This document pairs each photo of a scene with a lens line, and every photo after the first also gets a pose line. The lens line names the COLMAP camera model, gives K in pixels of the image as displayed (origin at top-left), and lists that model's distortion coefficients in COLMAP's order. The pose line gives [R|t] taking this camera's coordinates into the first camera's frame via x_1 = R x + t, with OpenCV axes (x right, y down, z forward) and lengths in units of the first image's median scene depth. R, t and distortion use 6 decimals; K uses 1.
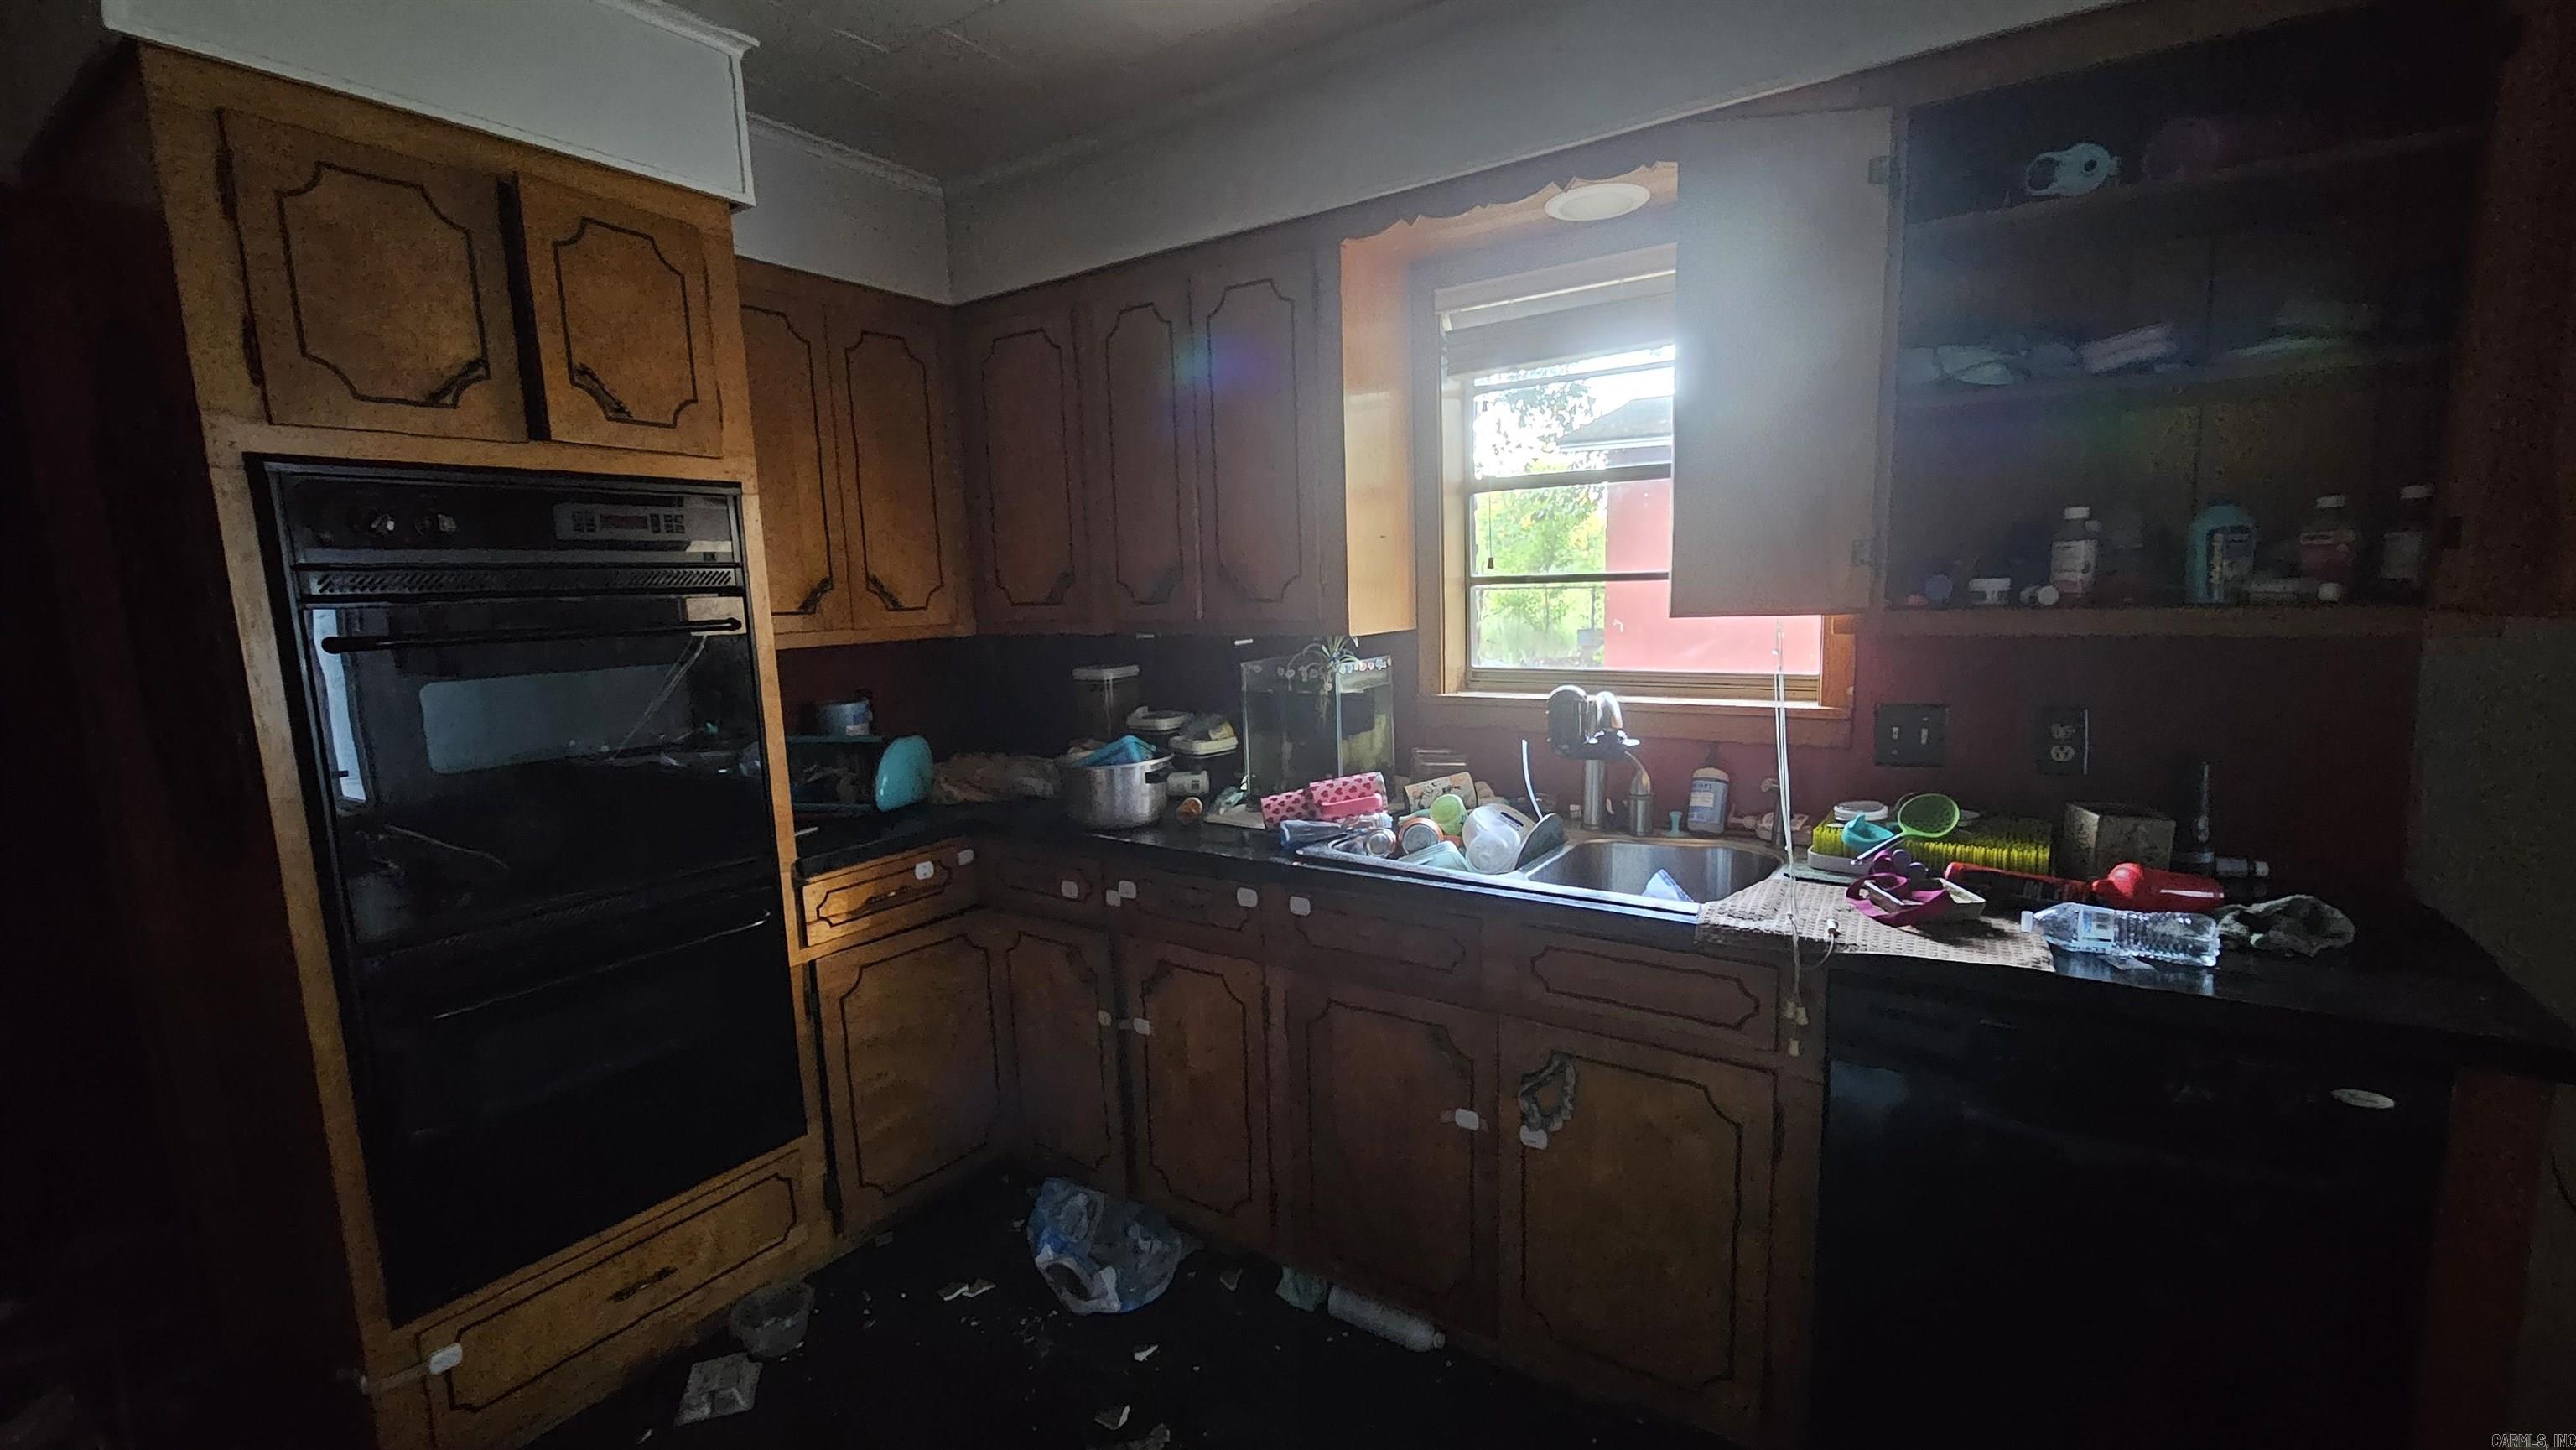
lens RADIAL K [[1046.6, 0, 1308.4], [0, 1046.6, 733.1], [0, 0, 1]] dist [-0.003922, 0.001360]
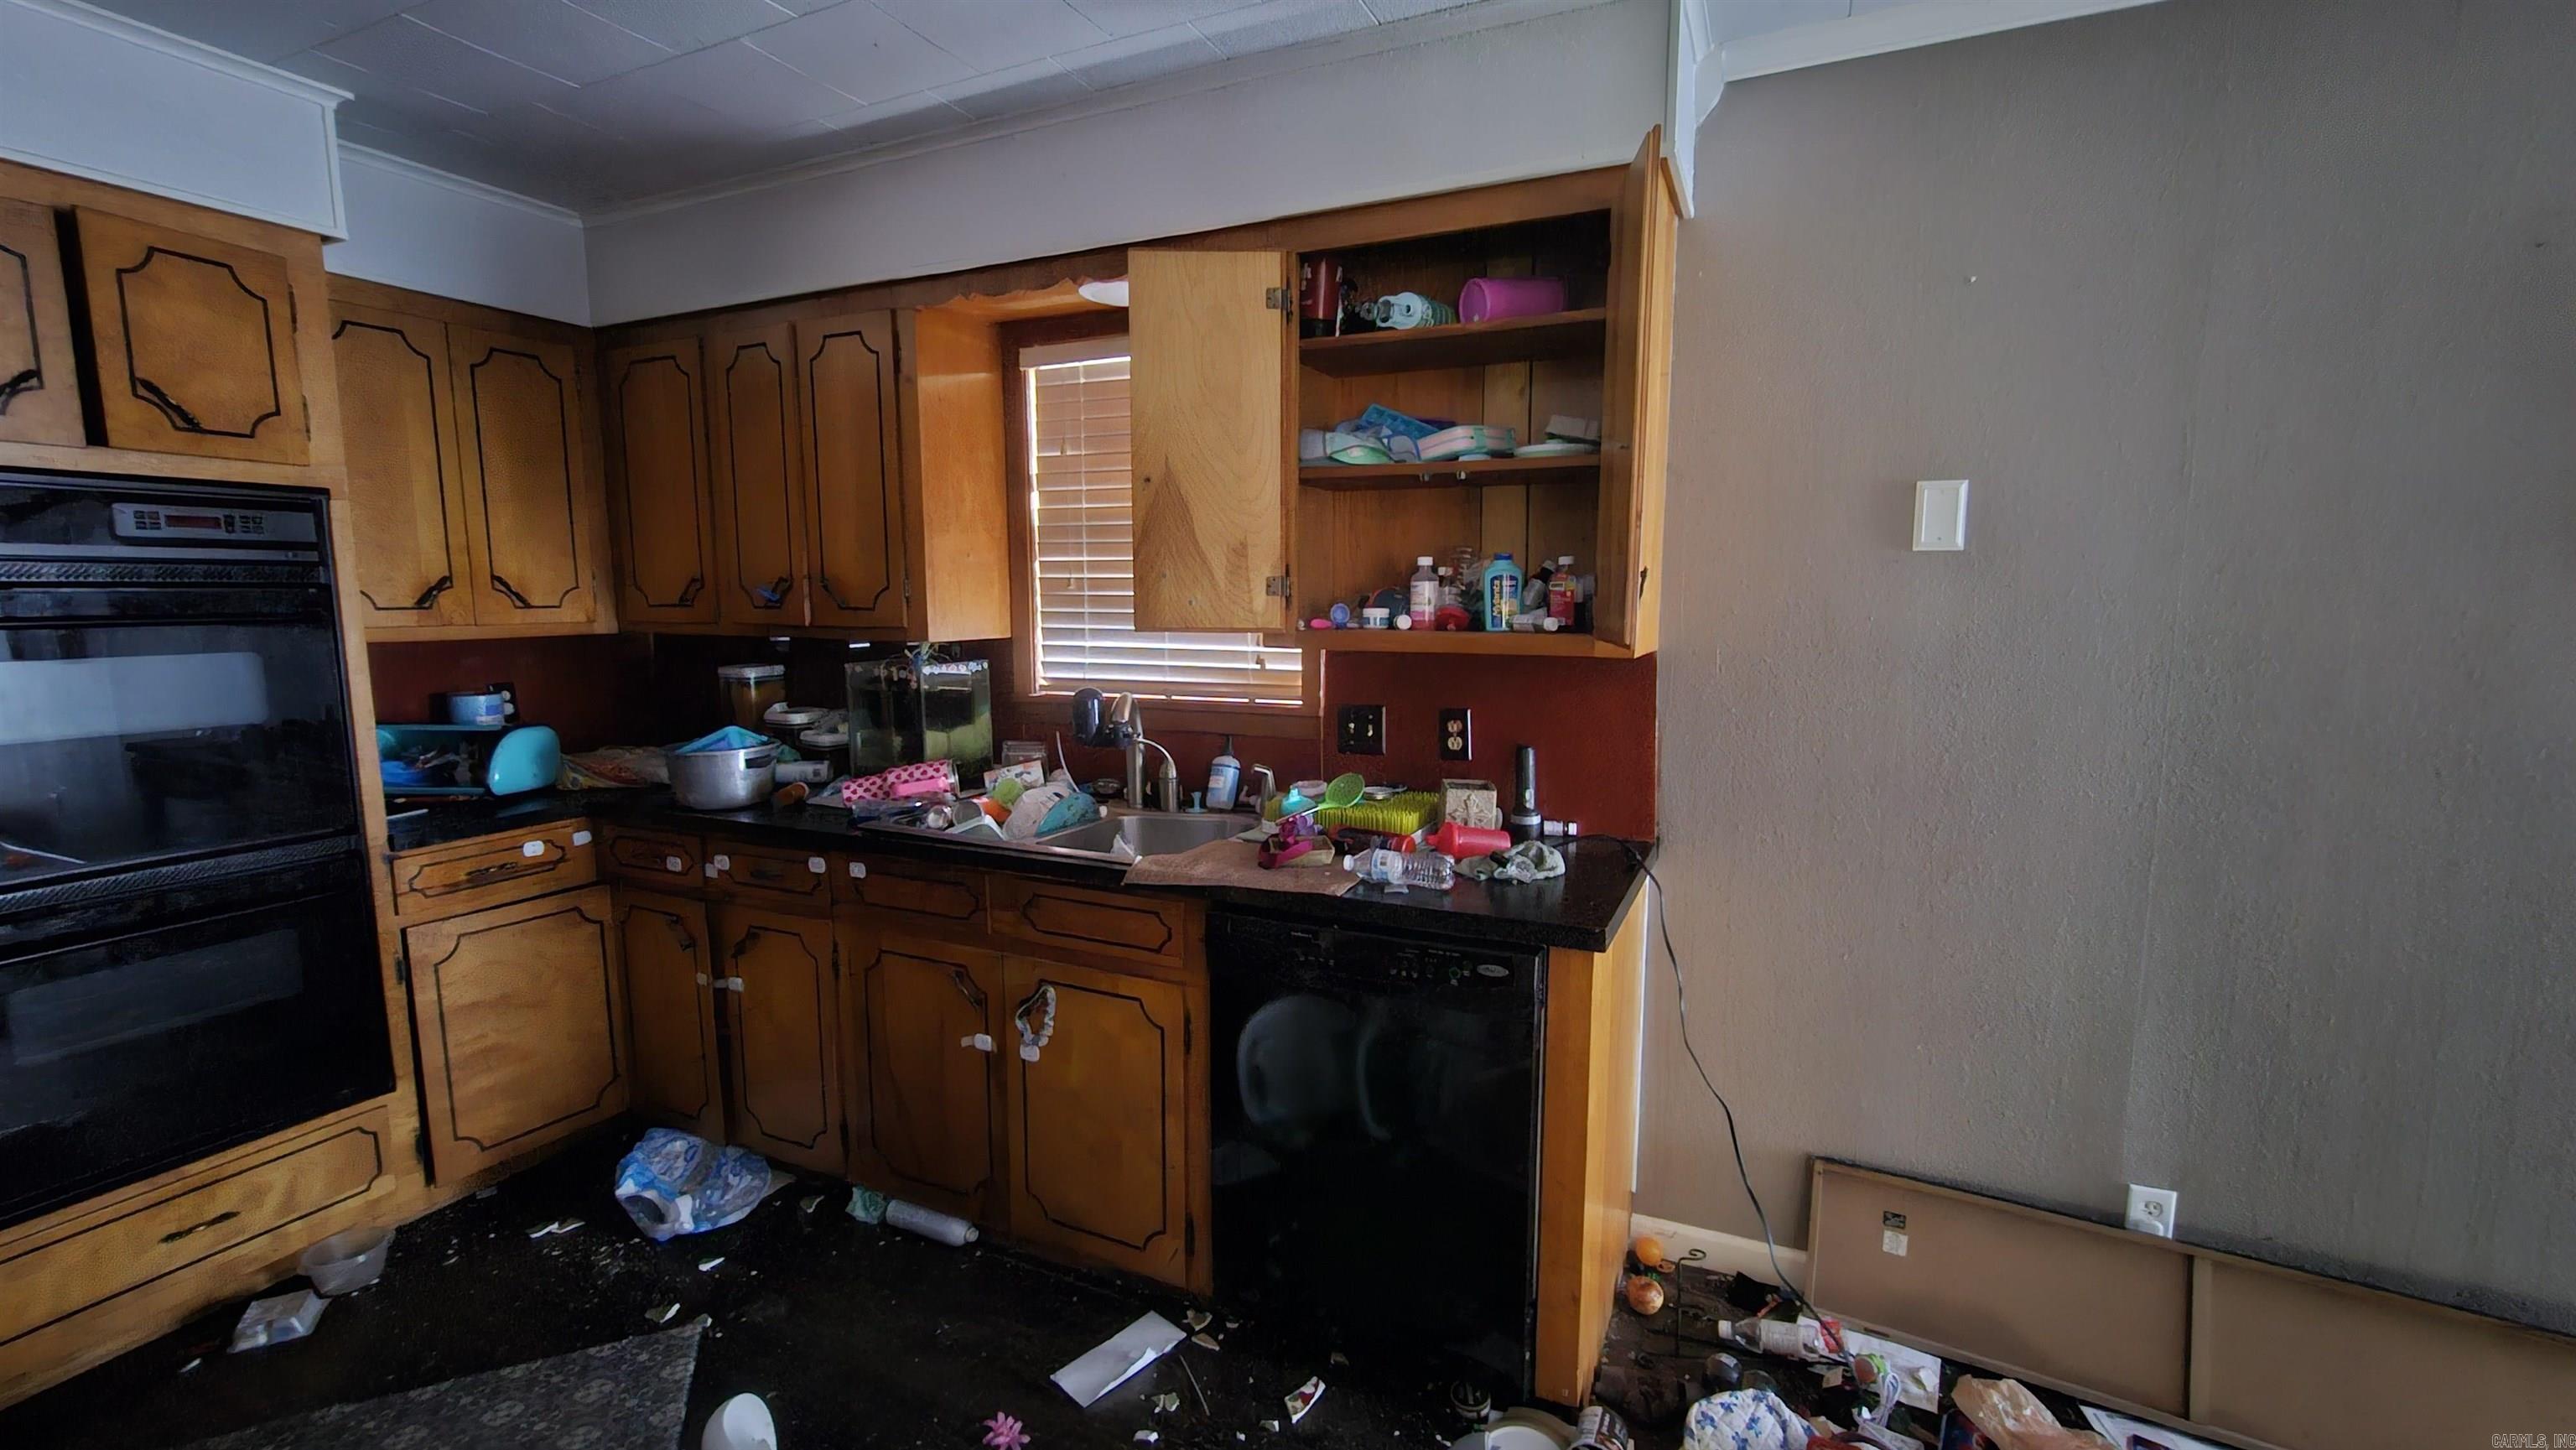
lens RADIAL K [[1046.6, 0, 1293.5], [0, 1046.6, 726.3], [0, 0, 1]] dist [-0.003922, 0.001360]
pose [[0.987725, 0.010999, 0.155816, 0.307886], [-0.008308, 0.999805, -0.017910, 0.022165], [-0.155983, 0.016396, 0.987624, -0.251086]]
